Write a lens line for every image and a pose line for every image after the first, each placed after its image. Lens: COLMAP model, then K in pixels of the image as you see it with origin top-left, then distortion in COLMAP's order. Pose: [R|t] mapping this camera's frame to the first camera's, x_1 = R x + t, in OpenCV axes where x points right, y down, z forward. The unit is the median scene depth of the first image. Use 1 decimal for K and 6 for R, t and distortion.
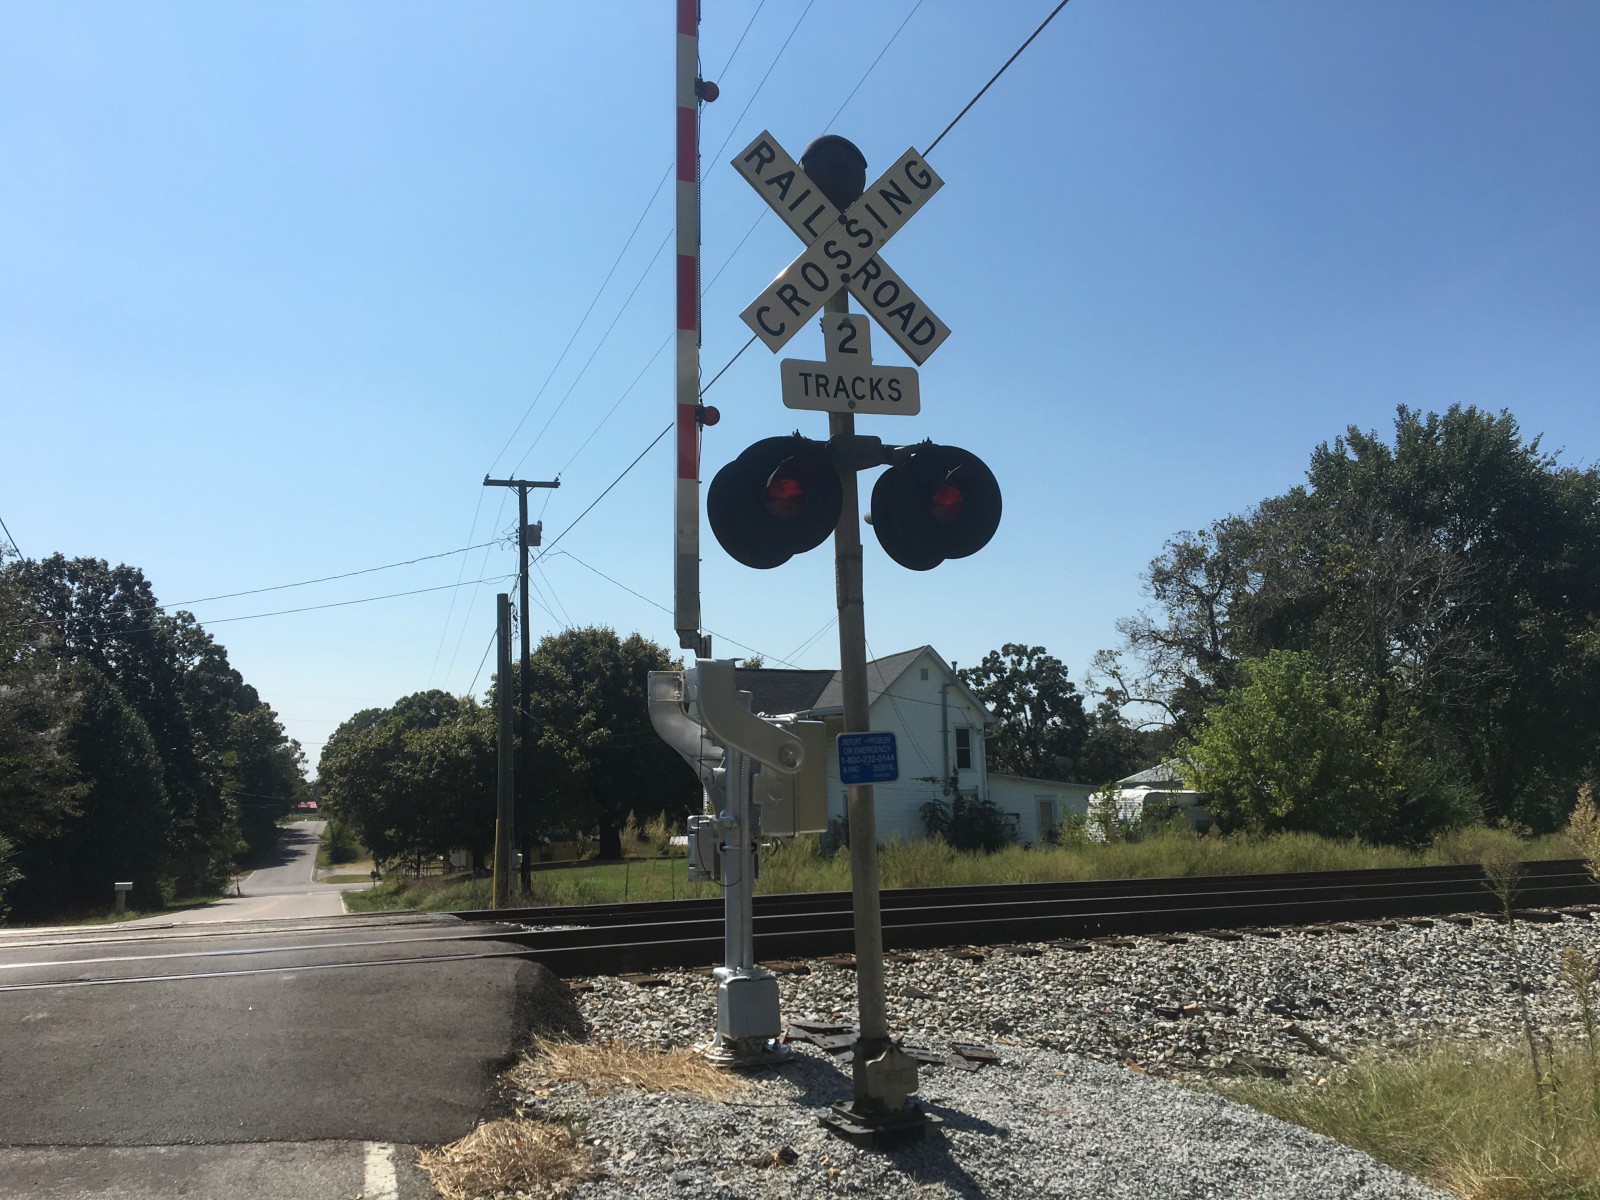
lens RADIAL K [[1333.1, 0, 773.0], [0, 1333.1, 618.3], [0, 0, 1]] dist [0.082905, -0.117288]
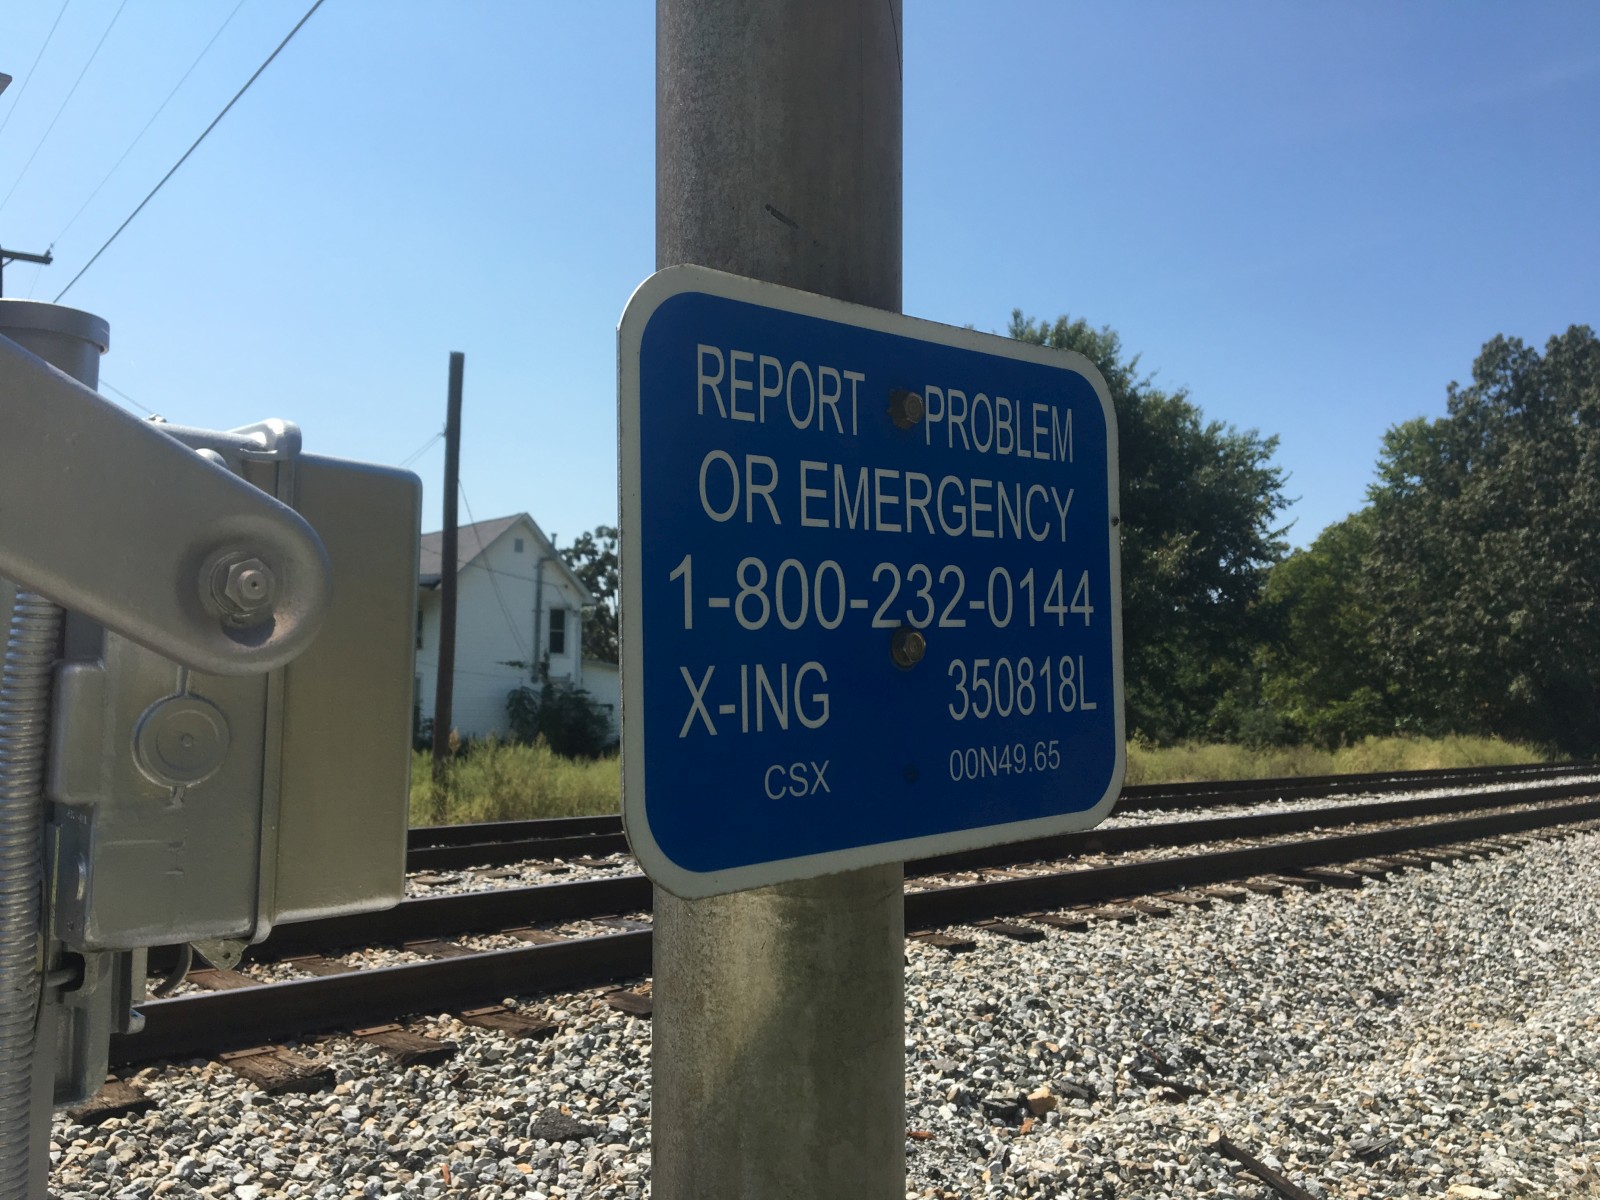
lens RADIAL K [[1333.1, 0, 780.2], [0, 1333.1, 595.7], [0, 0, 1]] dist [0.082905, -0.117288]
pose [[0.948394, 0.060157, 0.311334, 0.019022], [-0.081435, 0.995116, 0.055789, 0.059770], [-0.306458, -0.078263, 0.948661, 0.540177]]
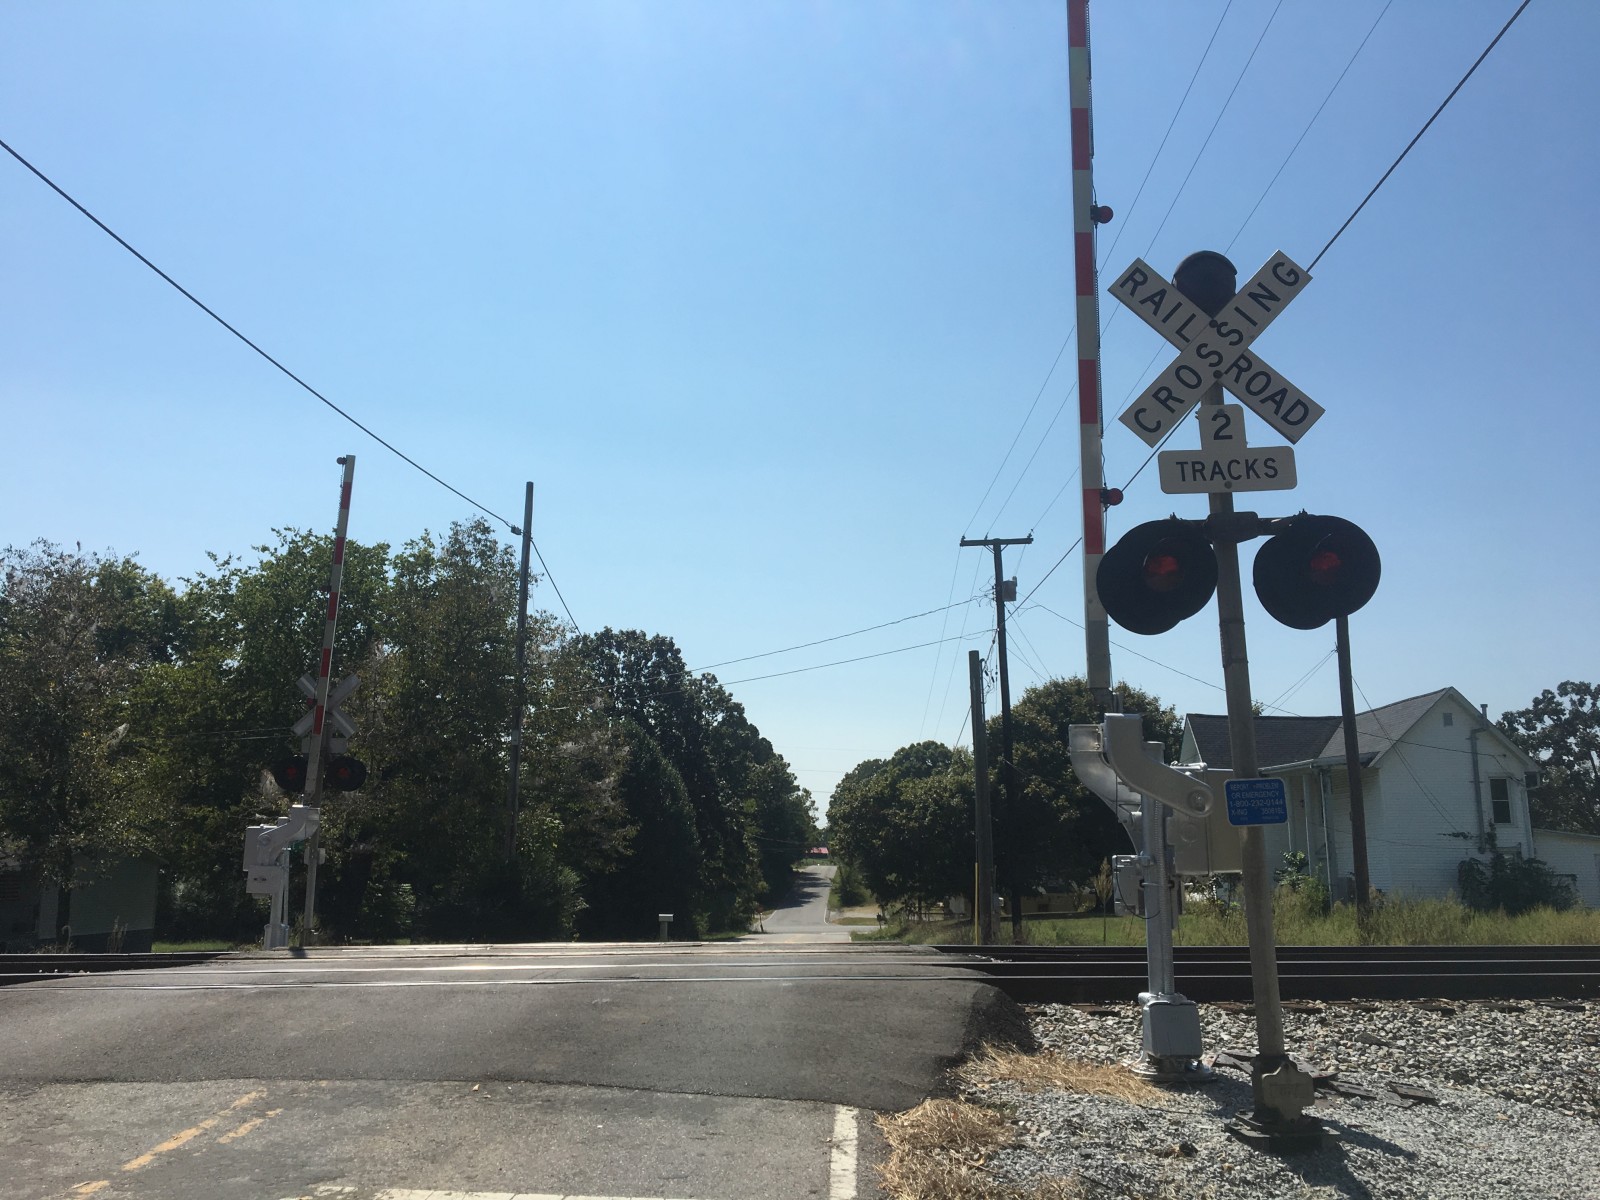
lens RADIAL K [[1333.1, 0, 786.4], [0, 1333.1, 630.8], [0, 0, 1]] dist [0.082905, -0.117288]
pose [[0.937468, -0.041339, -0.345607, 0.057813], [0.031642, 0.998933, -0.033654, -0.007078], [0.346629, 0.020614, 0.937776, -0.110071]]
